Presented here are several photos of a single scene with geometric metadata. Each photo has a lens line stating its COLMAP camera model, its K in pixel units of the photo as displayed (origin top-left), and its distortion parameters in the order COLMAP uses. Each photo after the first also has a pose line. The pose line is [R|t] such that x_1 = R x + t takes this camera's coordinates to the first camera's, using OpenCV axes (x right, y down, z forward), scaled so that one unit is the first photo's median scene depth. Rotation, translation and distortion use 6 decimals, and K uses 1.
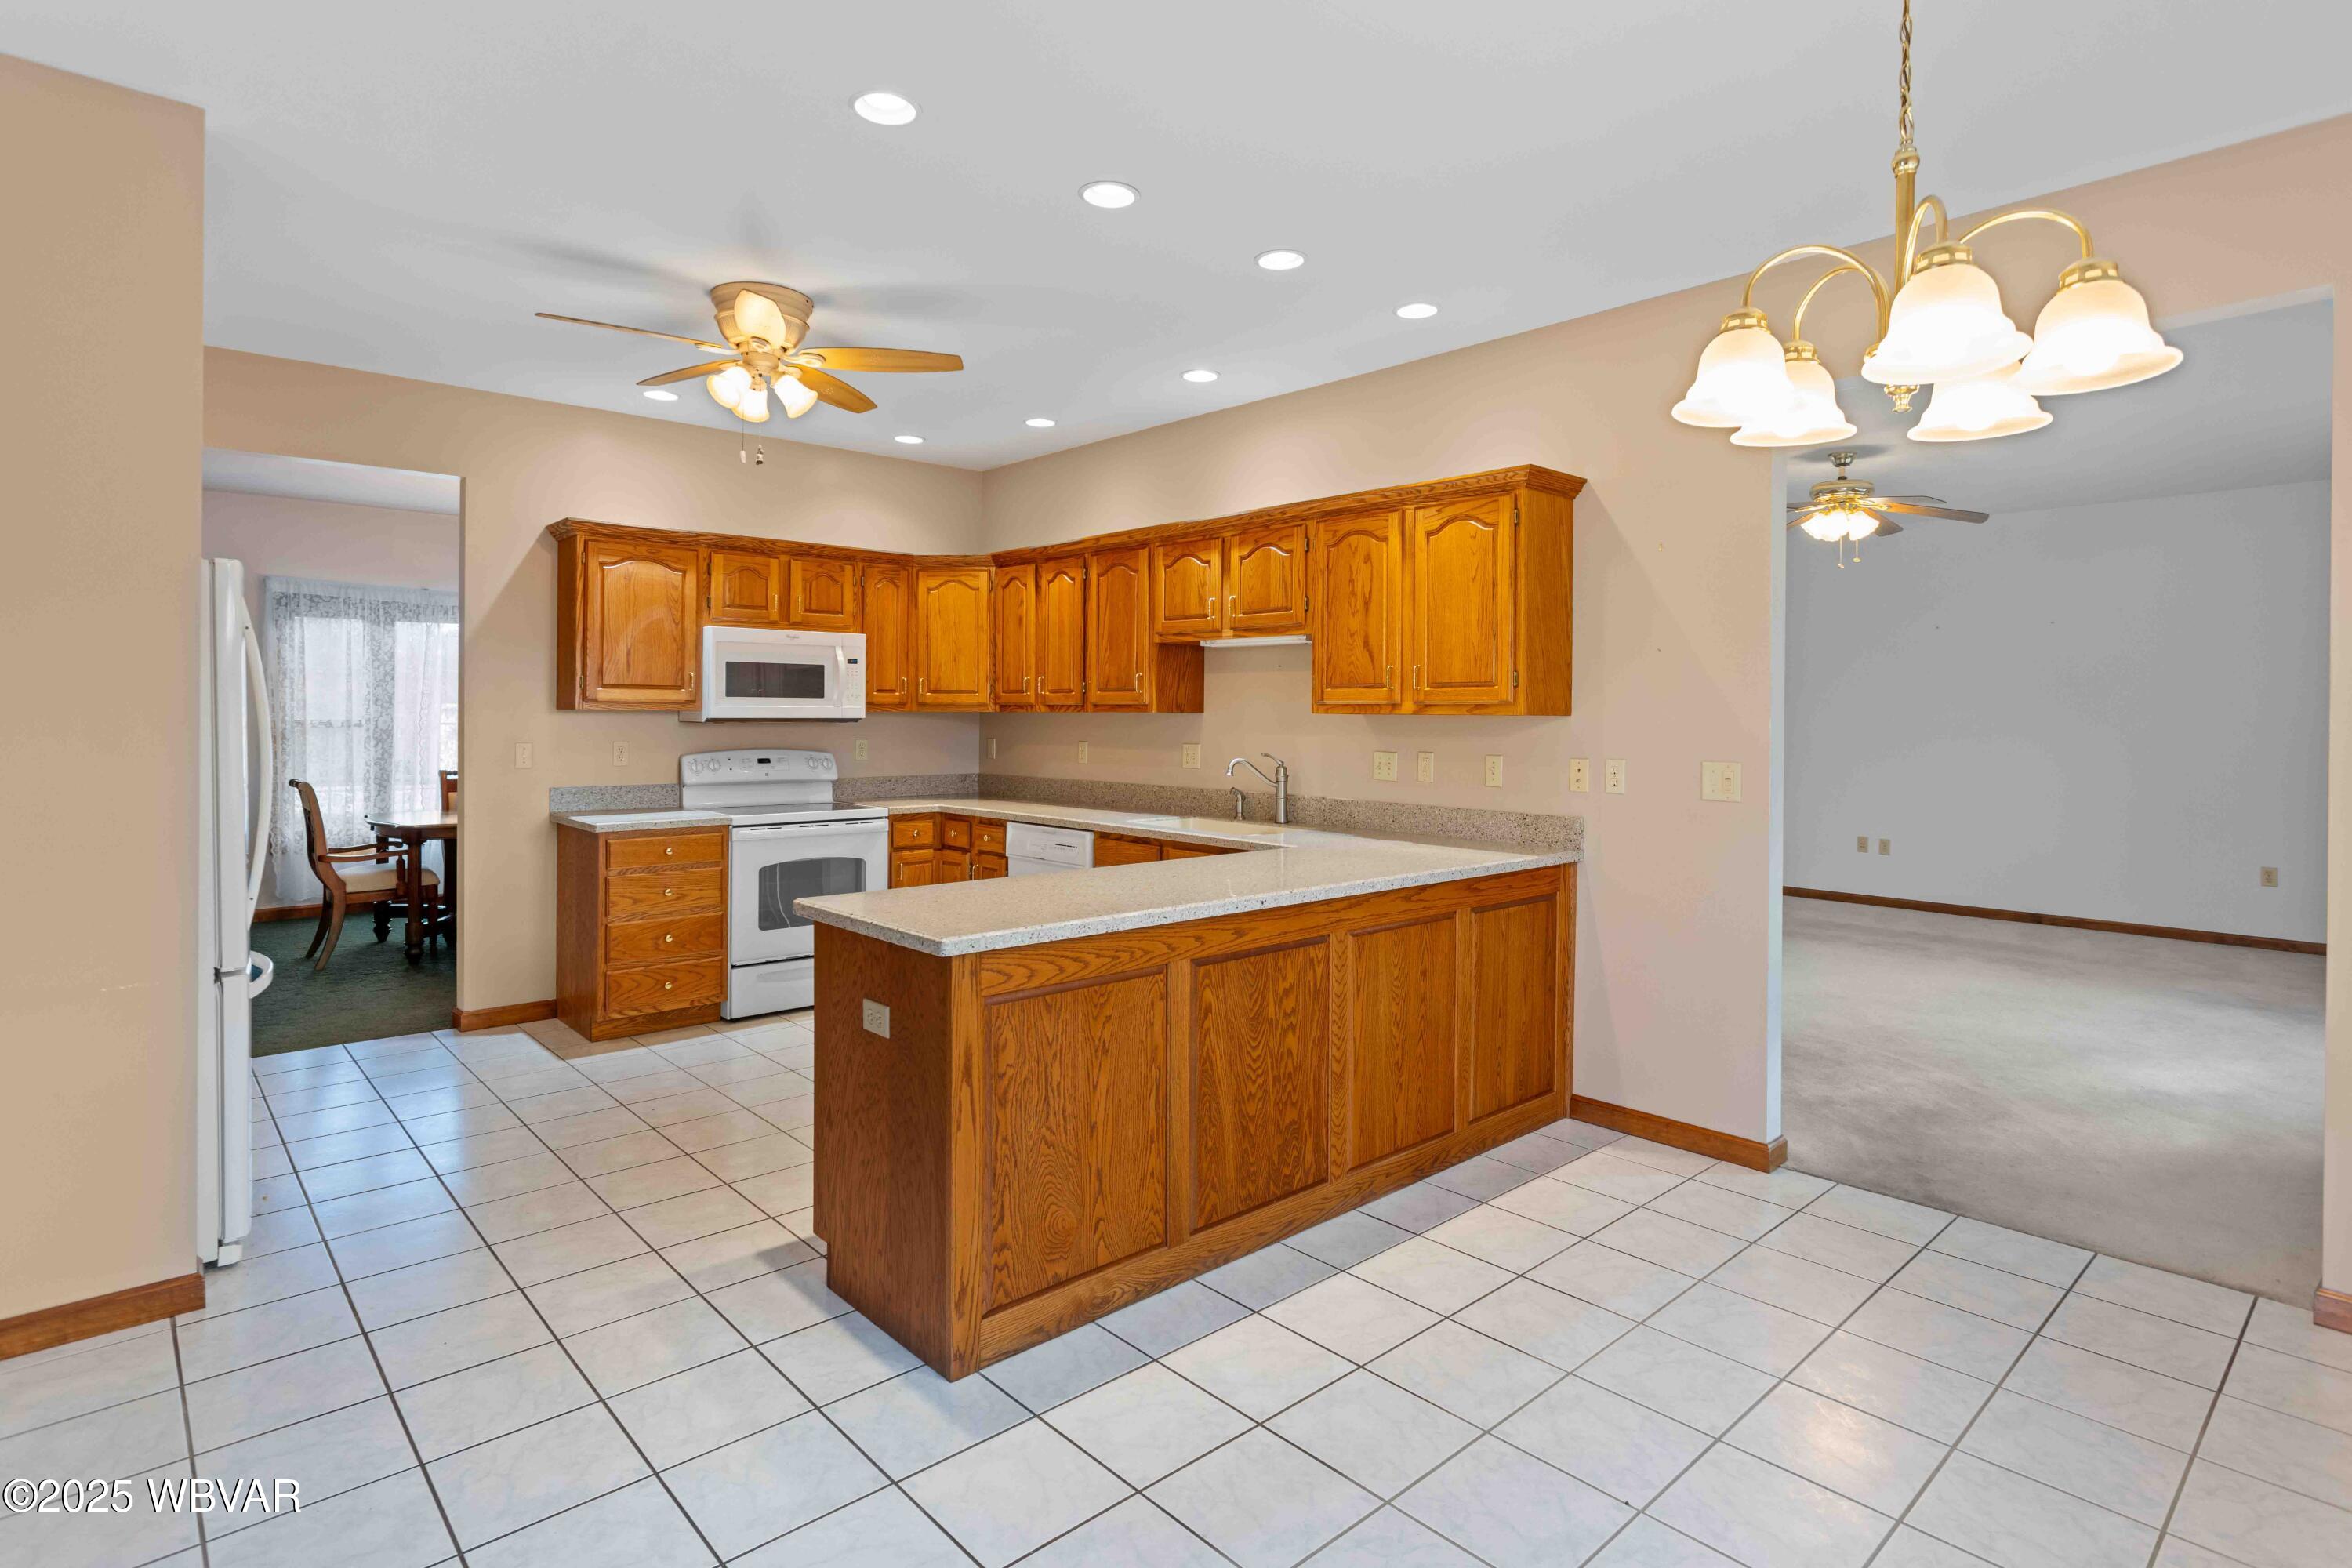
lens RADIAL K [[1196.5, 0, 1175.2], [0, 1196.5, 710.7], [0, 0, 1]] dist [-0.004948, 0.001404]
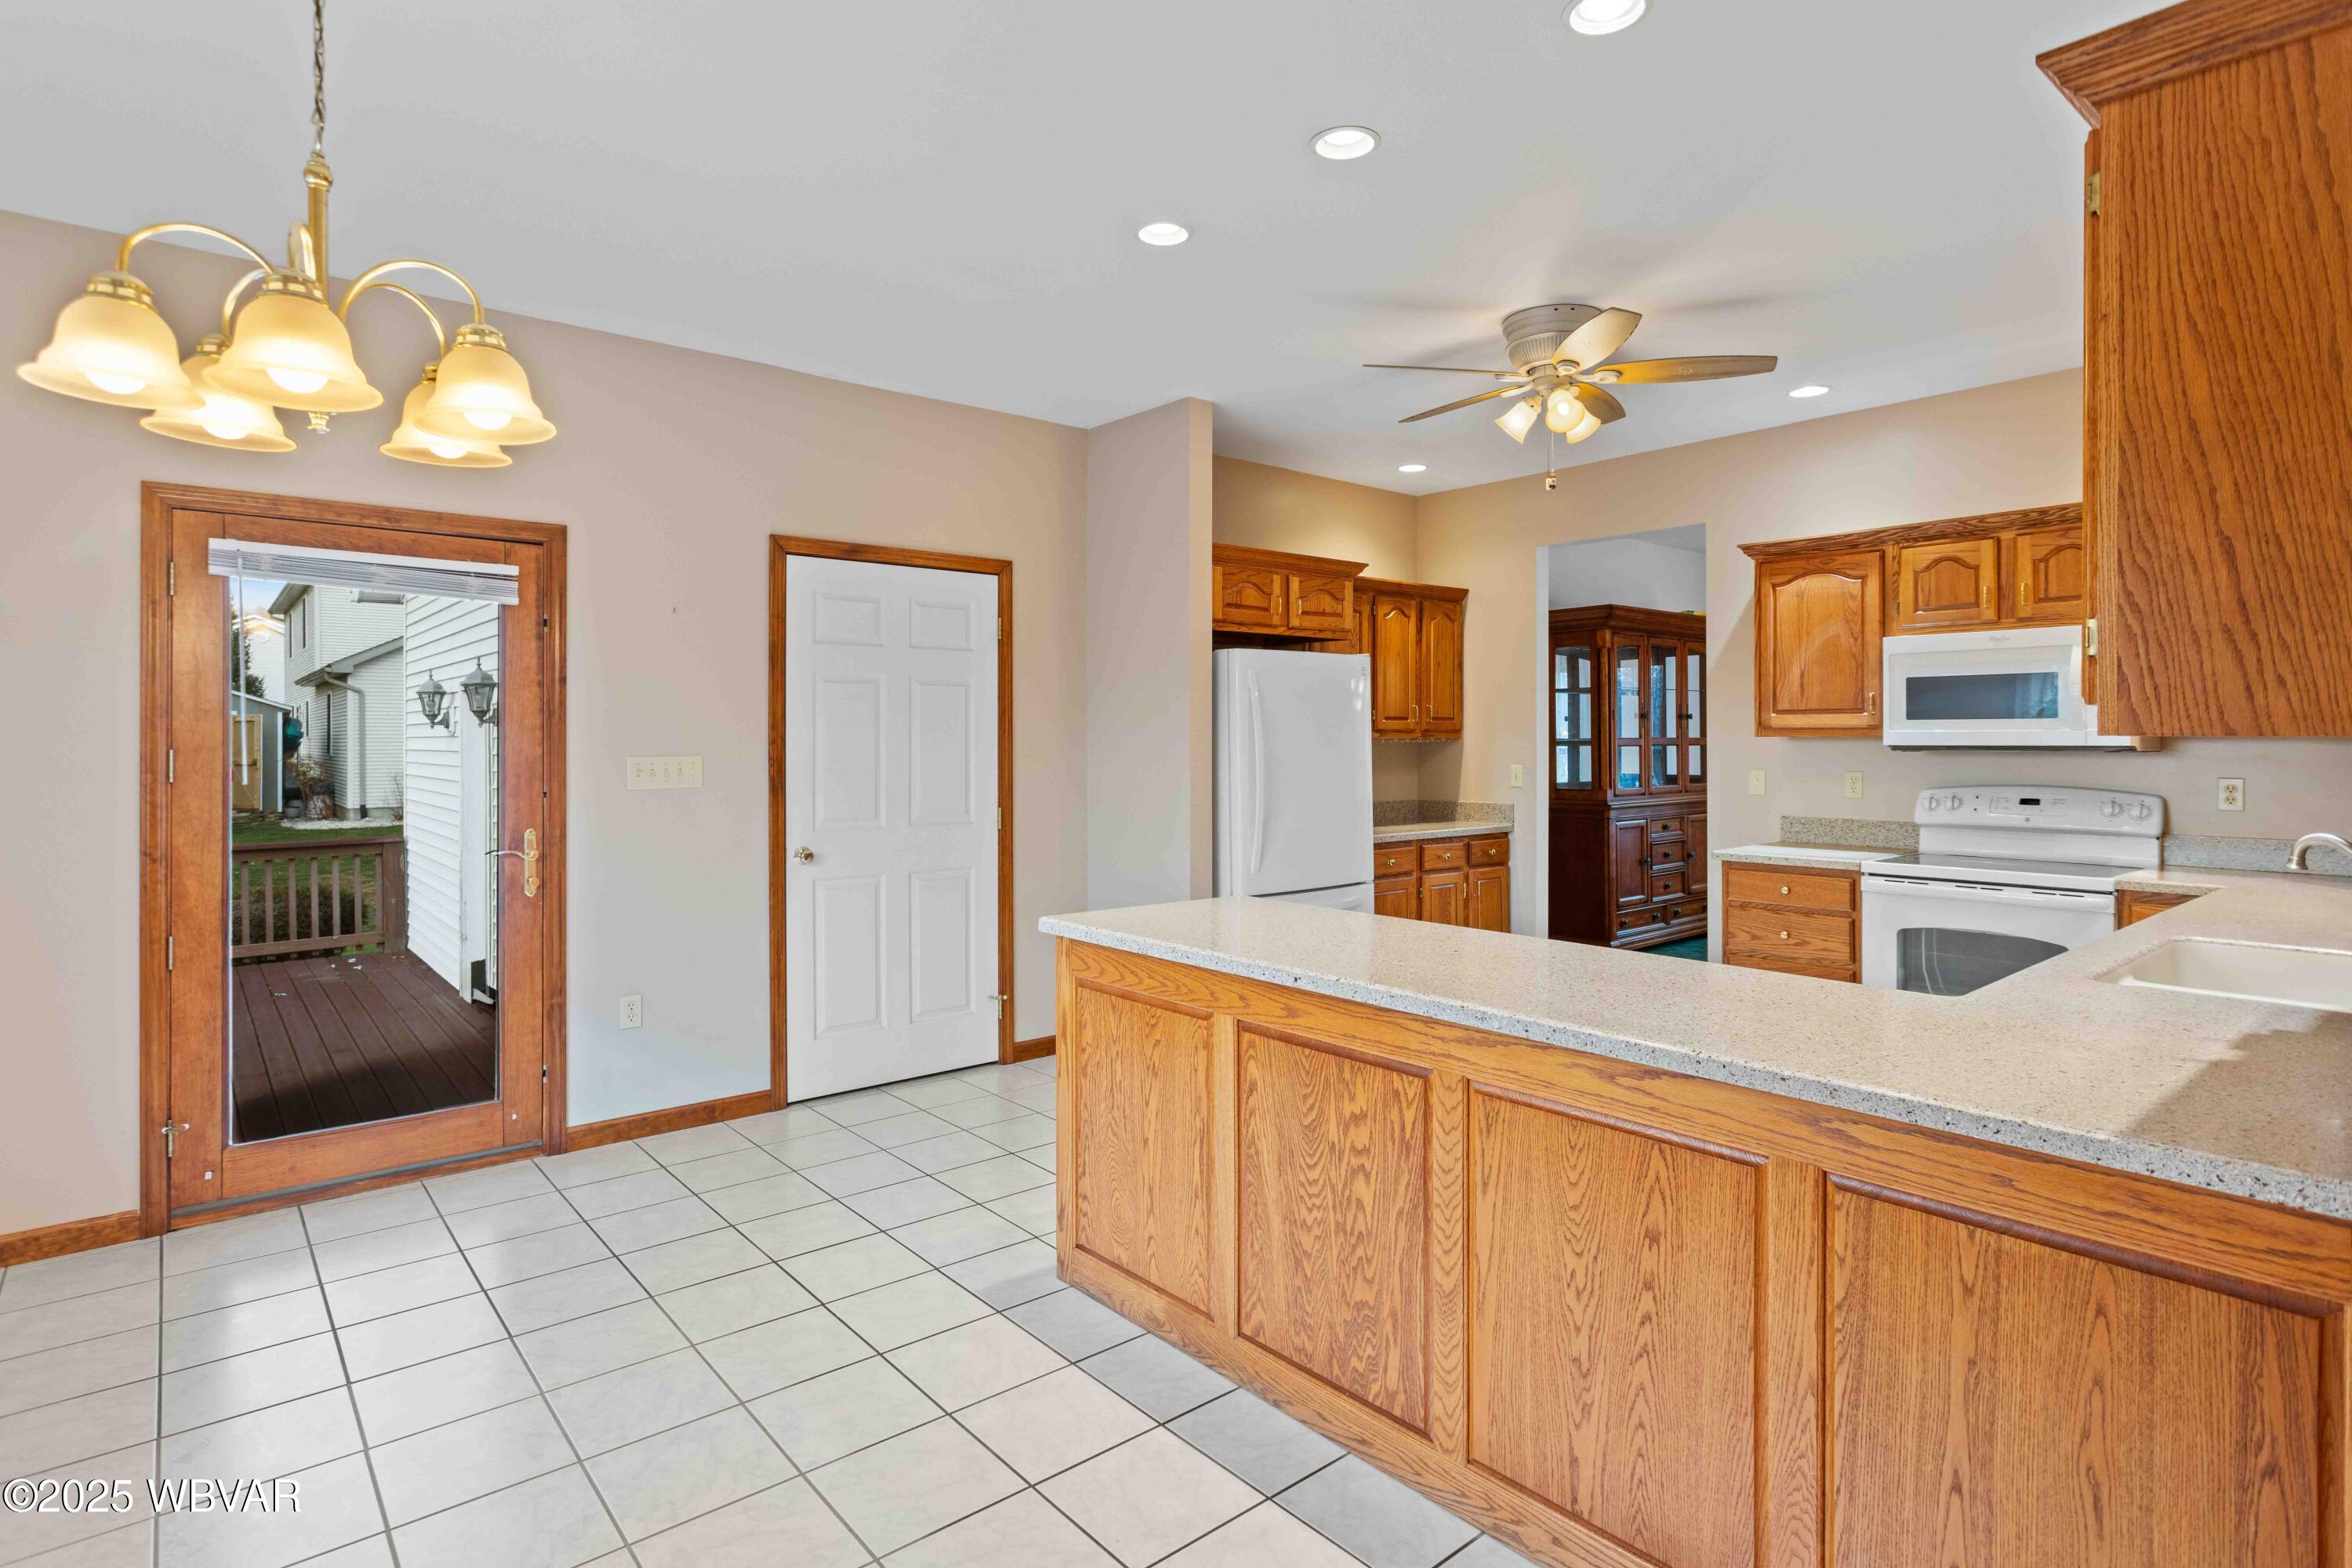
lens RADIAL K [[1201.6, 0, 1186.4], [0, 1201.6, 739.9], [0, 0, 1]] dist [-0.001491, 0.000153]
pose [[-0.029899, -0.004071, -0.999545, 0.507841], [0.004360, 0.999982, -0.004203, 0.003804], [0.999543, -0.004484, -0.029881, 0.561844]]
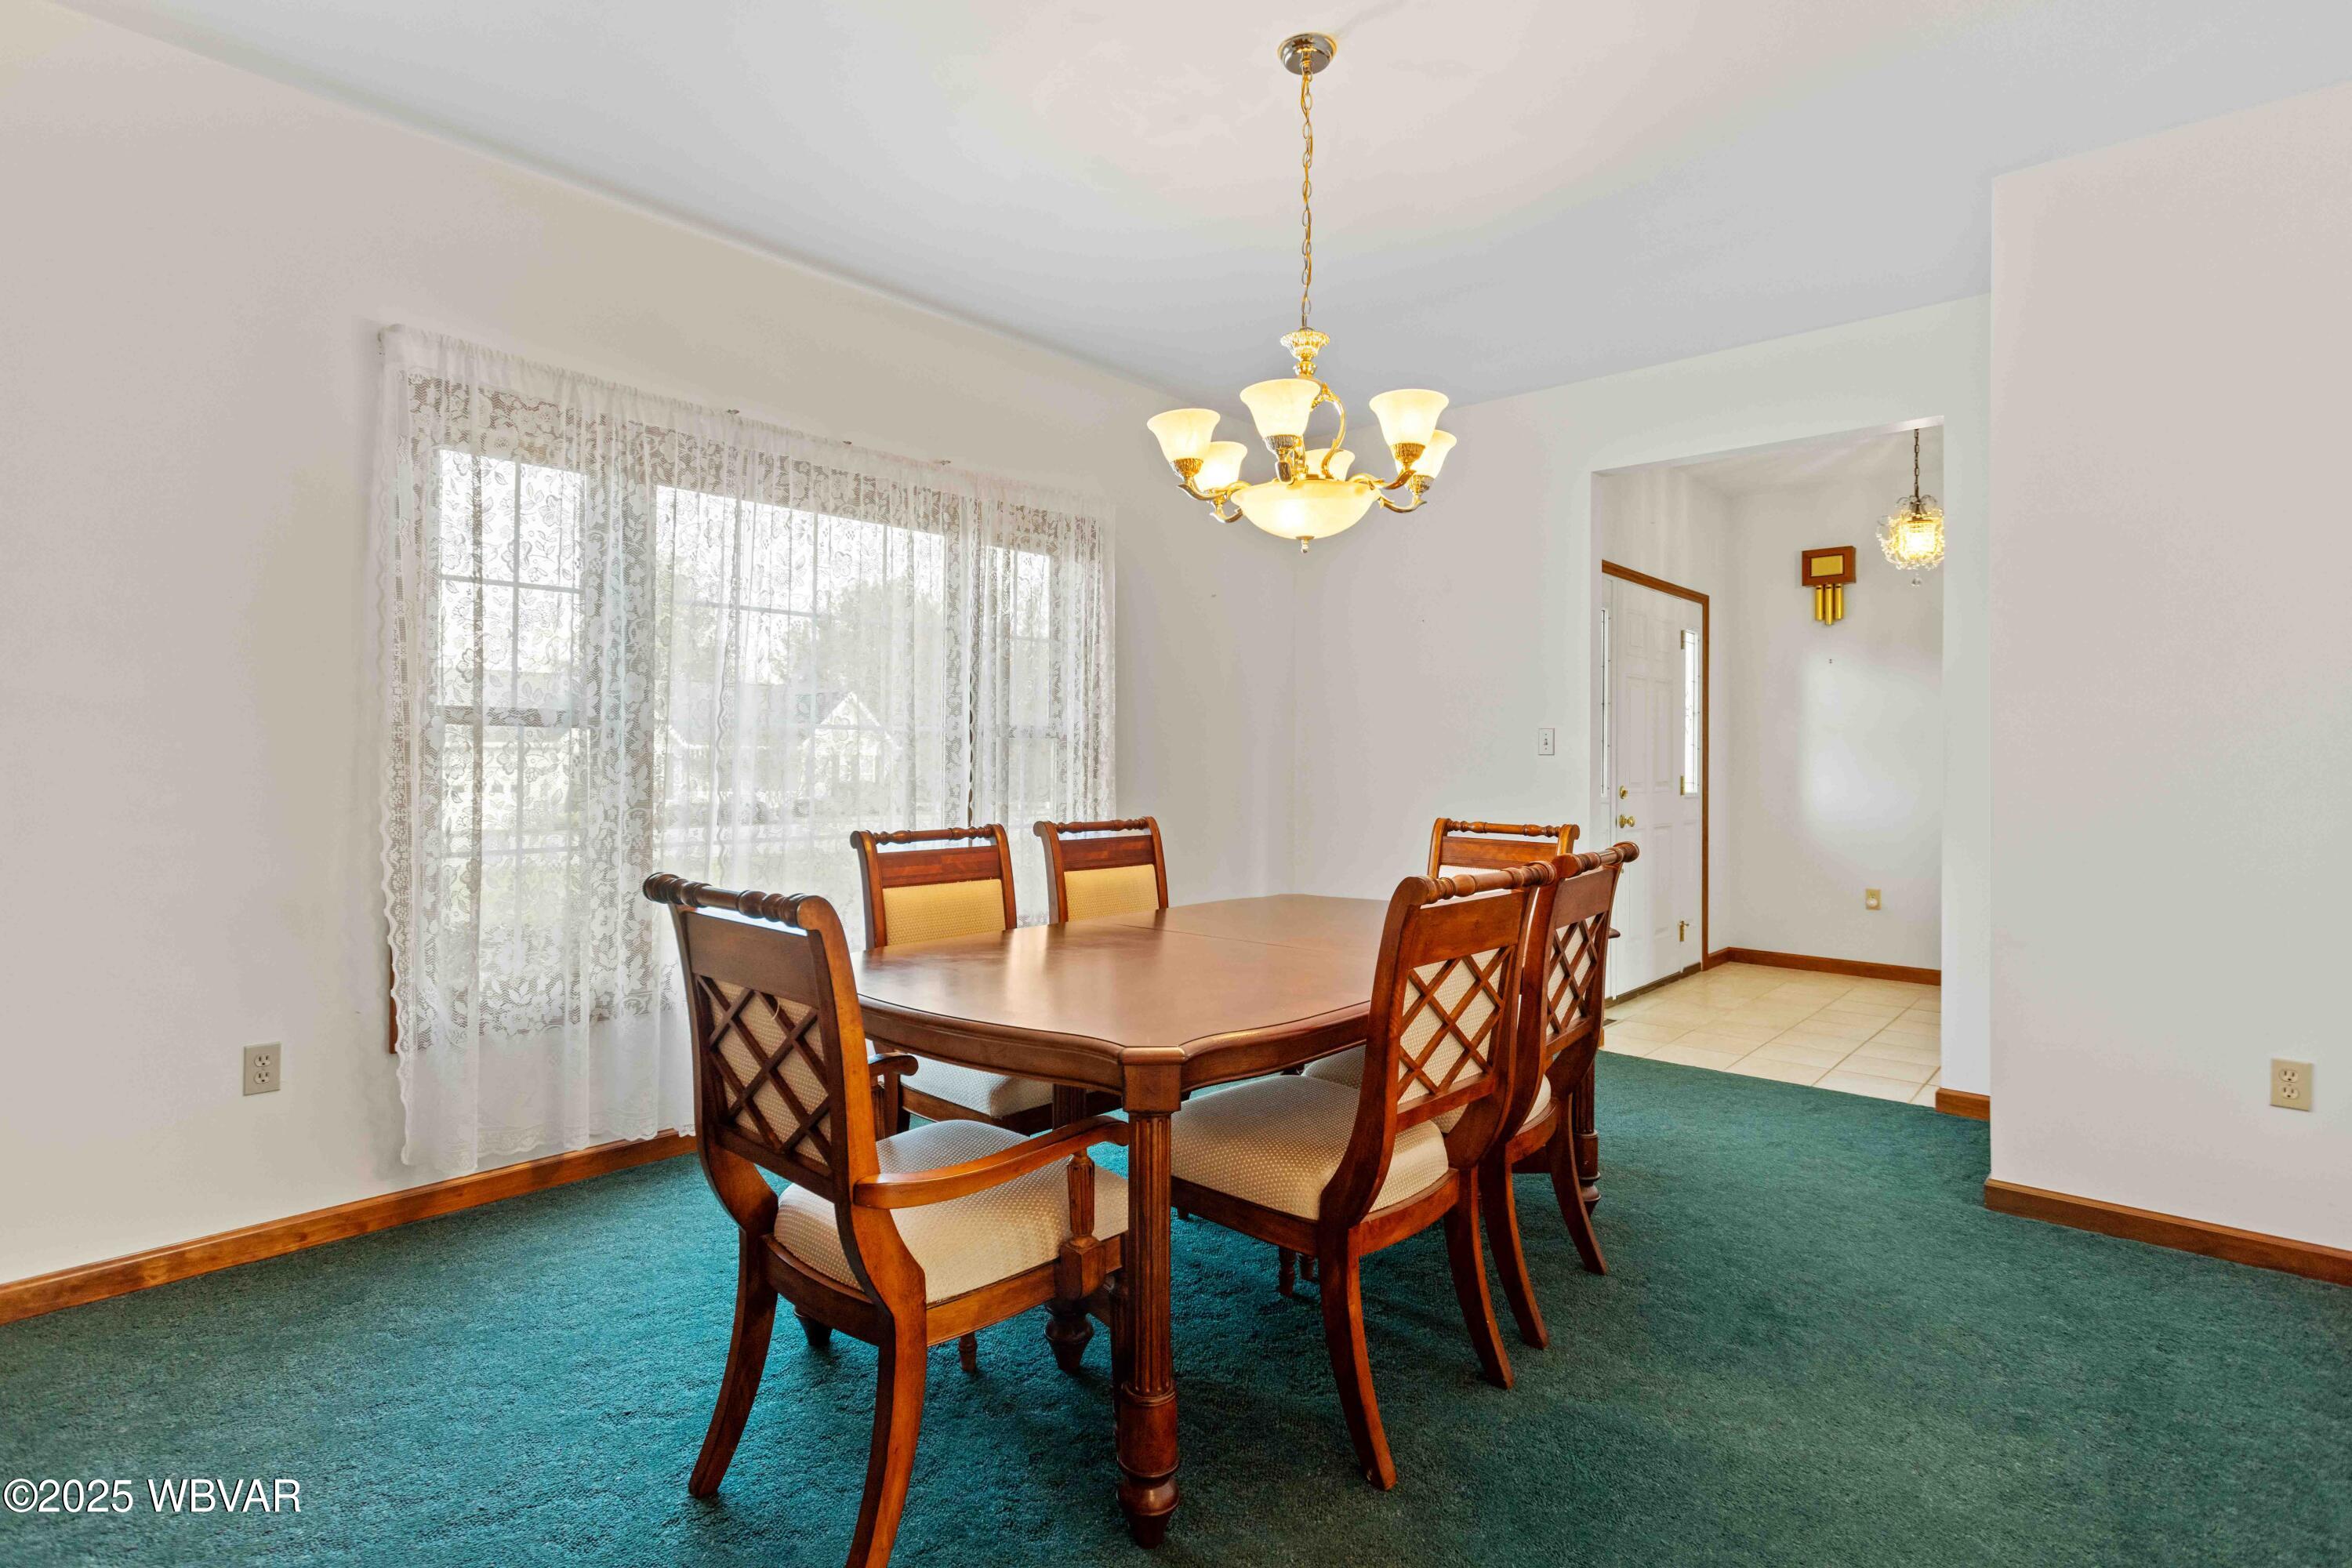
lens RADIAL K [[1167.4, 0, 1172.9], [0, 1167.4, 752.0], [0, 0, 1]] dist [-0.011916, 0.006965]
pose [[0.995106, 0.002433, 0.098788, -0.838798], [-0.001726, 0.999972, -0.007236, 0.039553], [-0.098803, 0.007030, 0.995082, 0.928847]]
